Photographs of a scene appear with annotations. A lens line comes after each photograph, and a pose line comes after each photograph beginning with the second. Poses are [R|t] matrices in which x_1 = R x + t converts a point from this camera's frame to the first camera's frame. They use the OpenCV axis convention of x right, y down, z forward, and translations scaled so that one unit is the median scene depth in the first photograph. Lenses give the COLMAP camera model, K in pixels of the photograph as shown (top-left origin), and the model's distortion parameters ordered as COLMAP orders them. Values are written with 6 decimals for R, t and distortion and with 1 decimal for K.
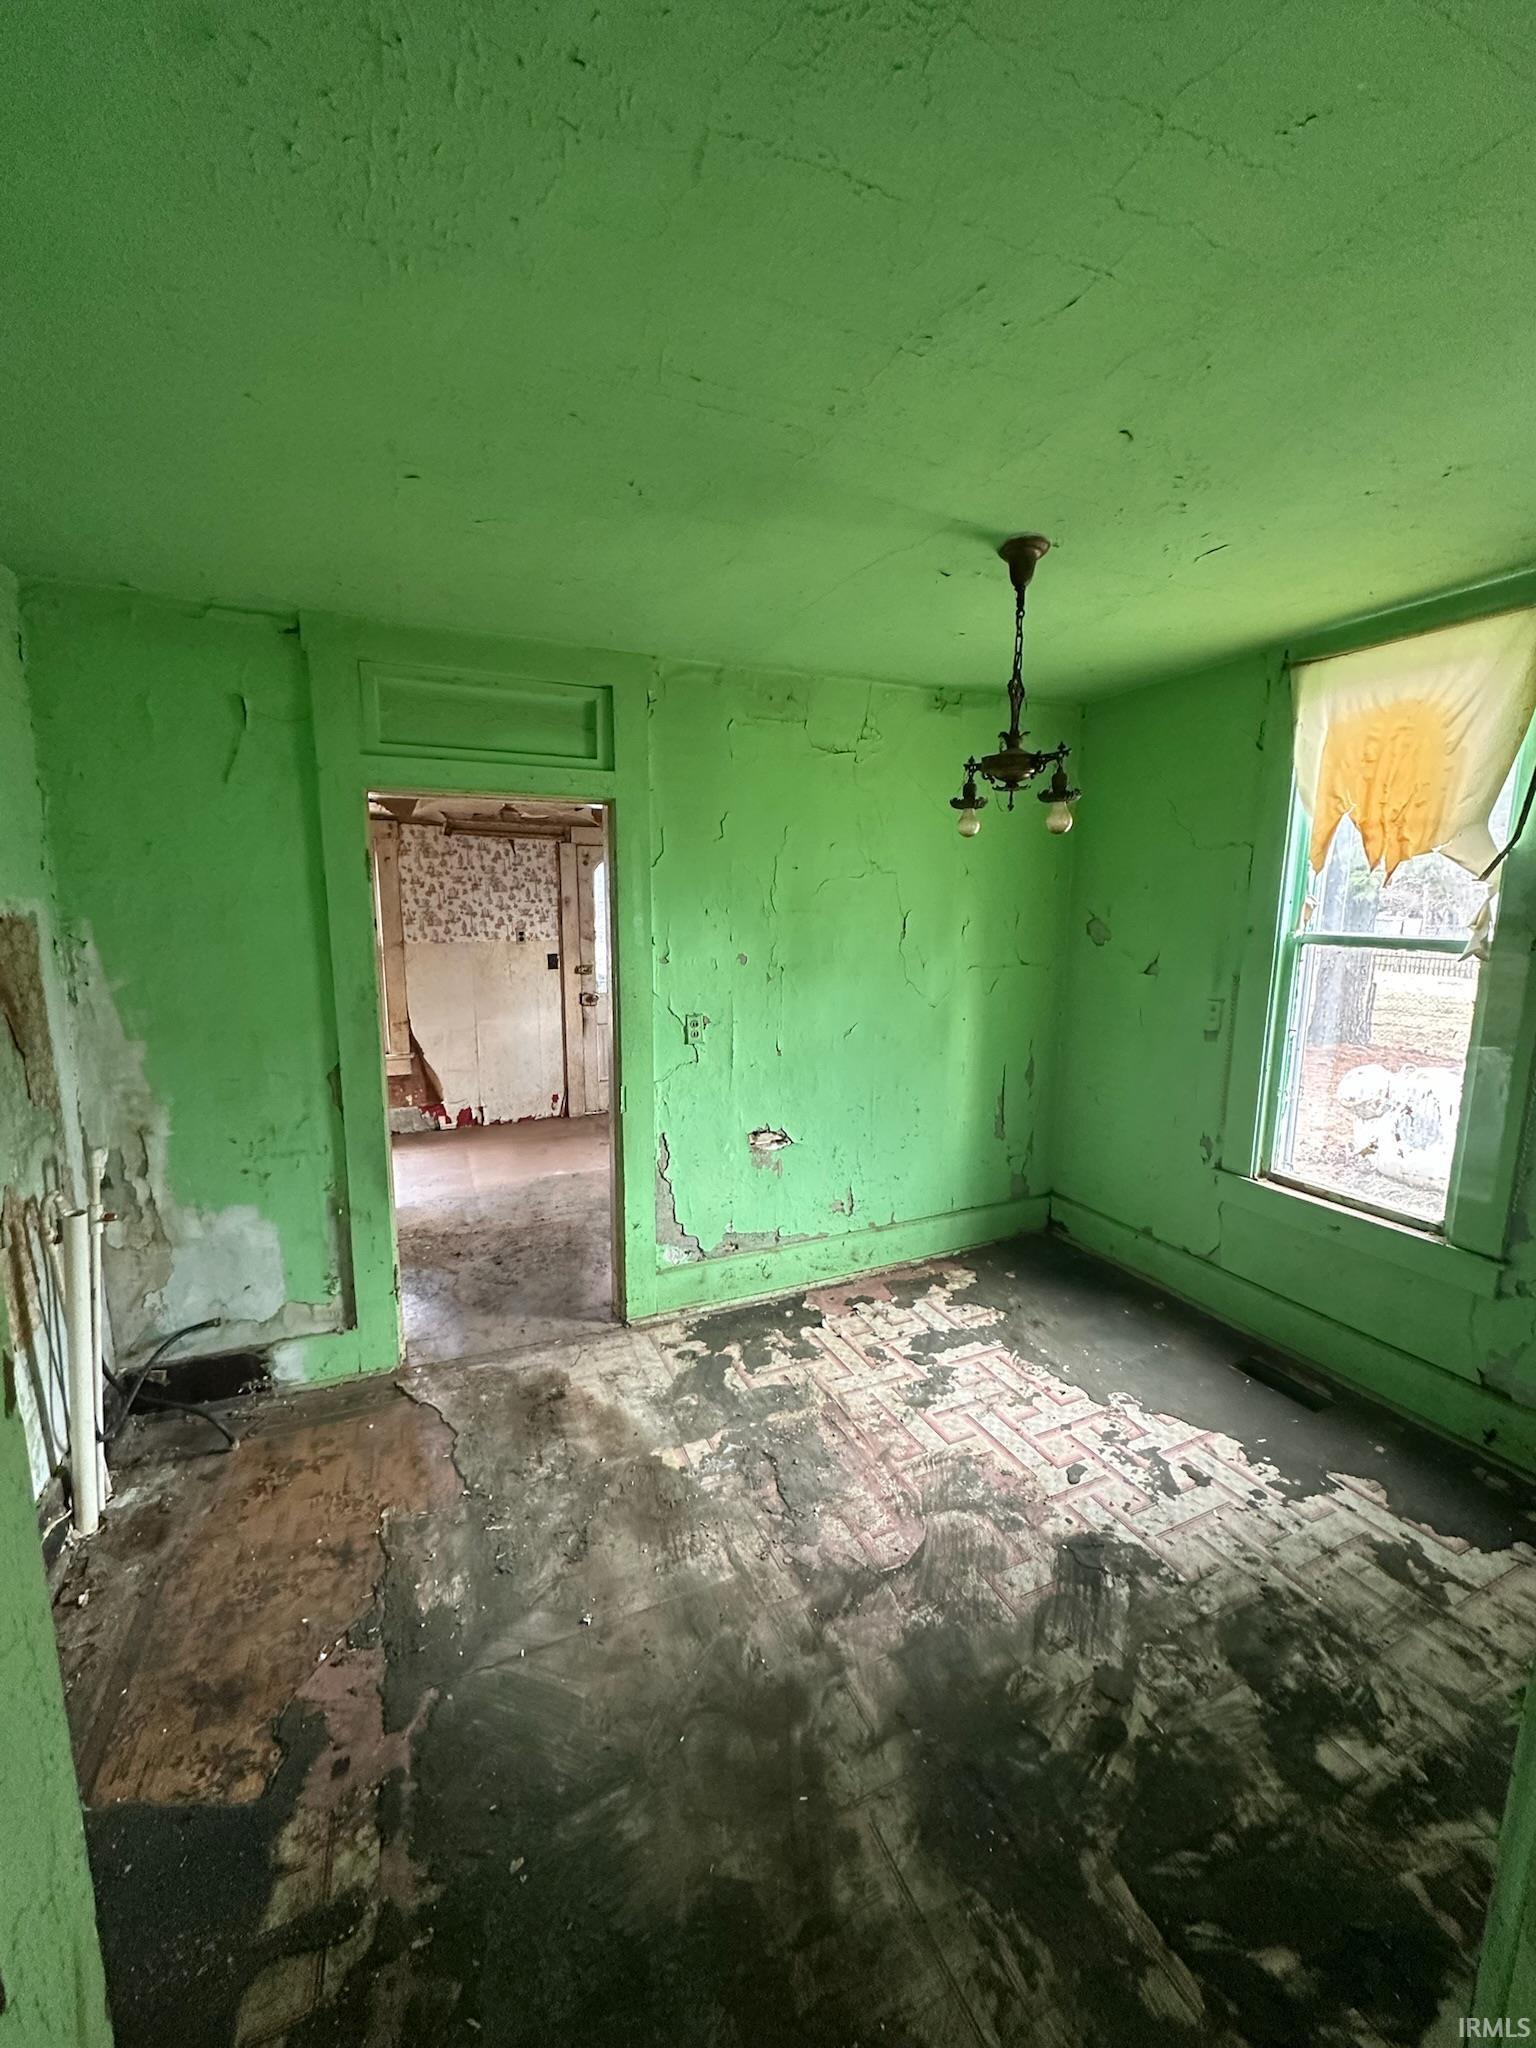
lens RADIAL K [[817.7, 0, 769.6], [0, 817.7, 1029.1], [0, 0, 1]] dist [0.001369, -0.000700]
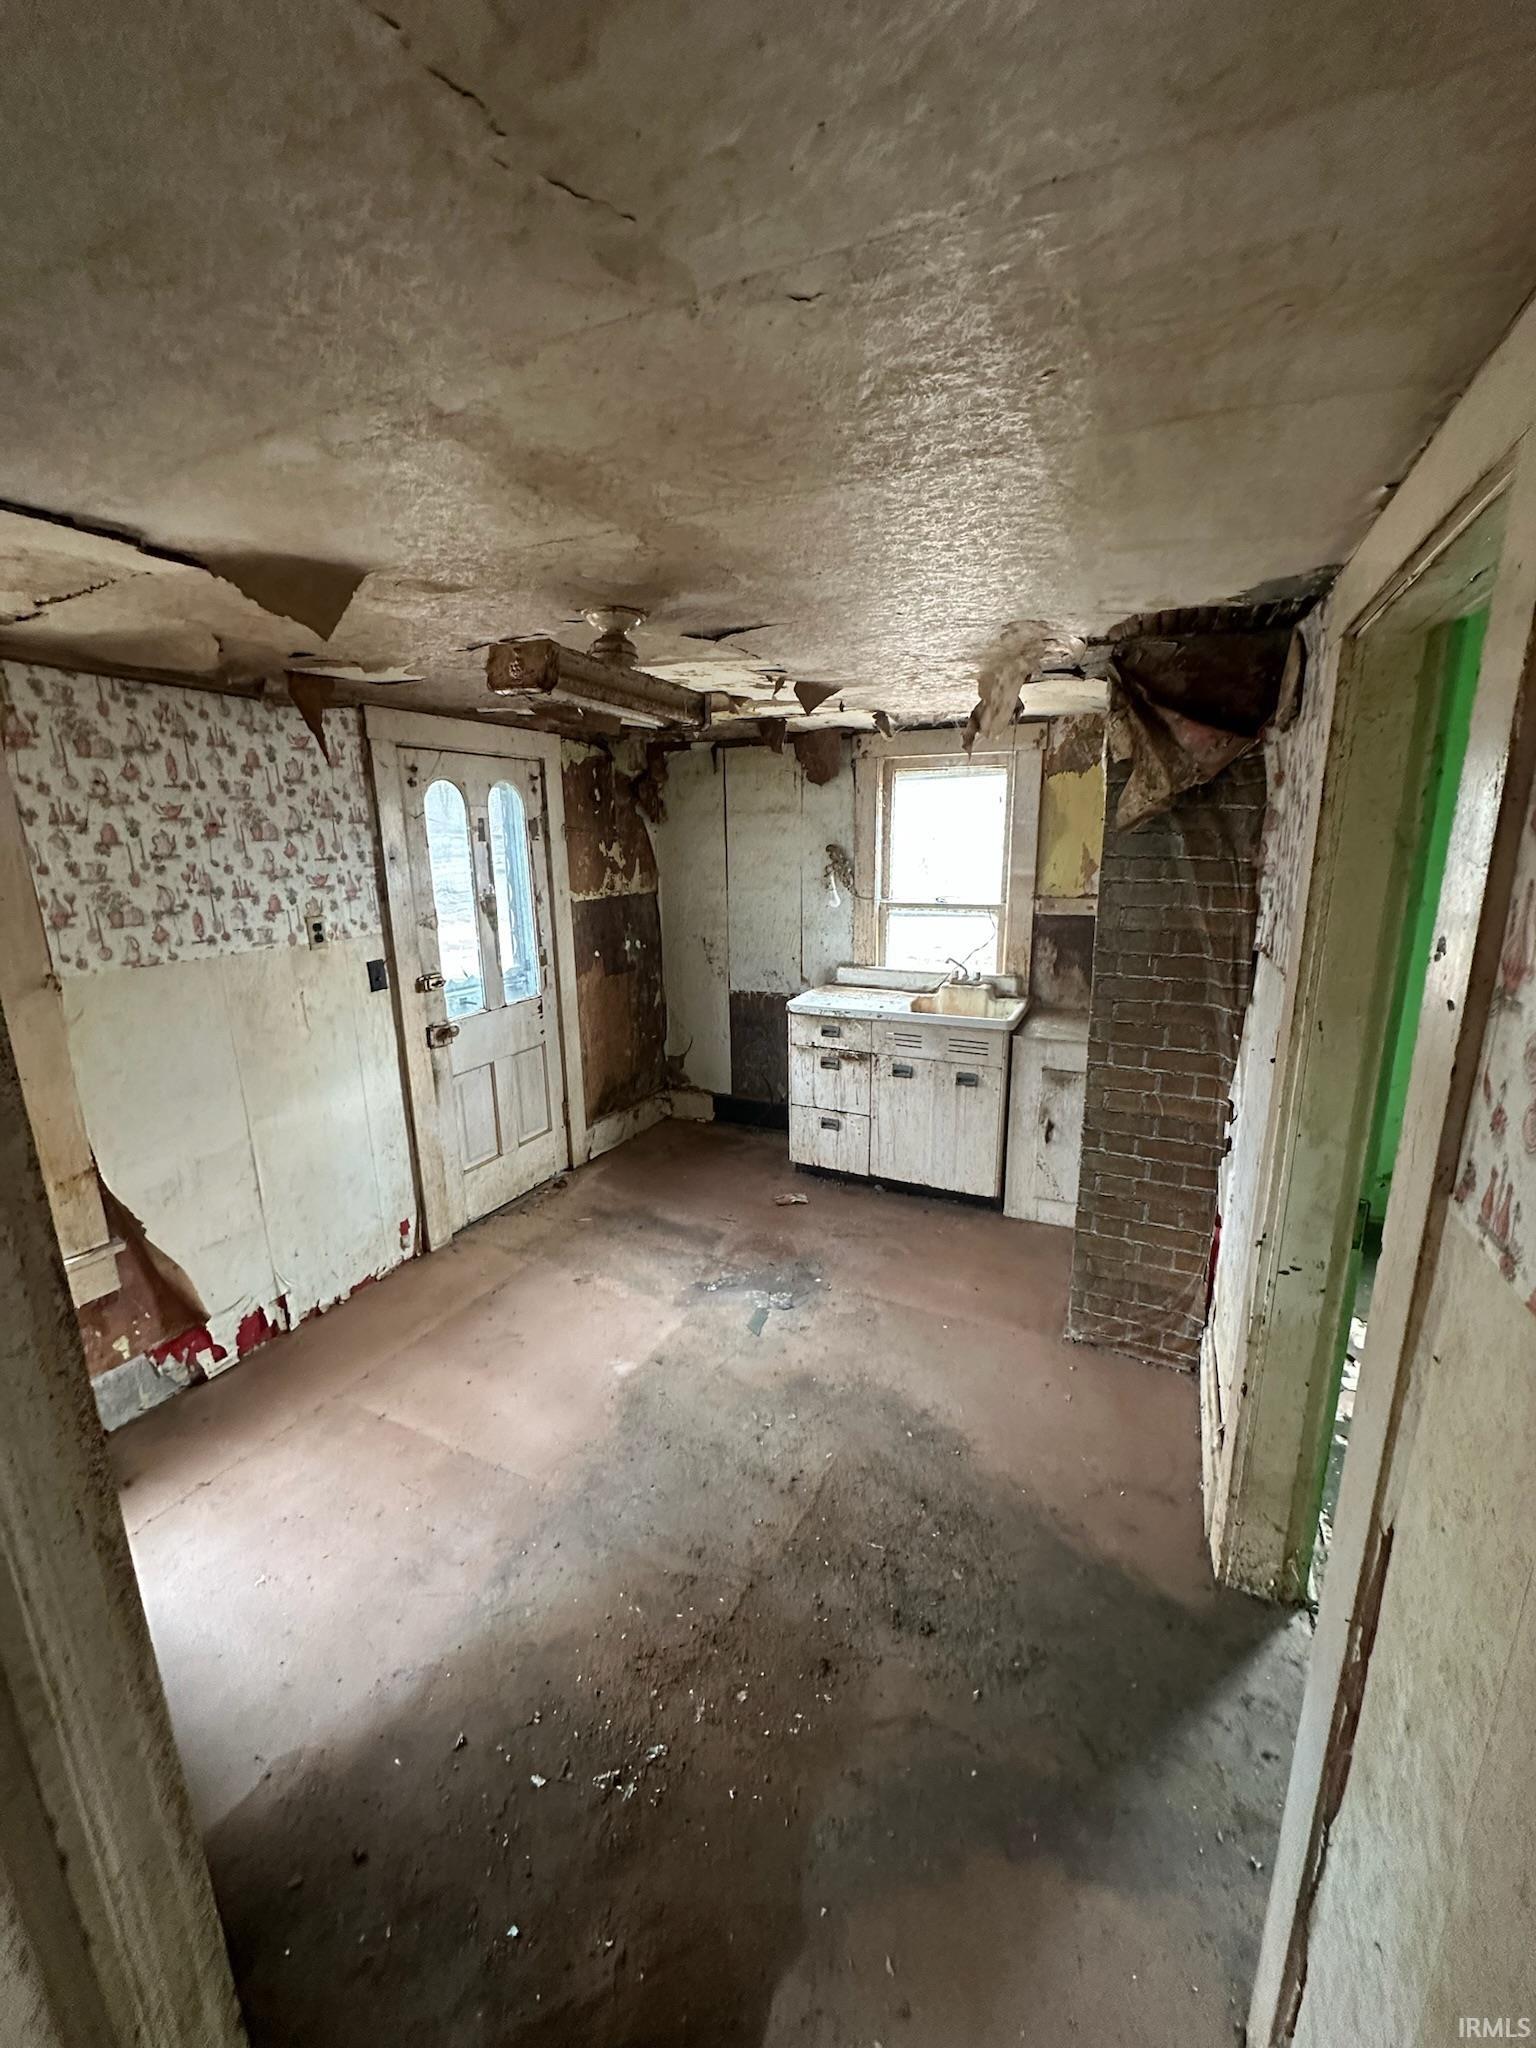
lens RADIAL K [[817.7, 0, 773.5], [0, 817.7, 1025.7], [0, 0, 1]] dist [0.001369, -0.000700]
pose [[0.752280, -0.164728, 0.637918, -0.425316], [0.121259, 0.986317, 0.111696, -0.081610], [-0.647589, -0.006673, 0.761961, 0.461331]]
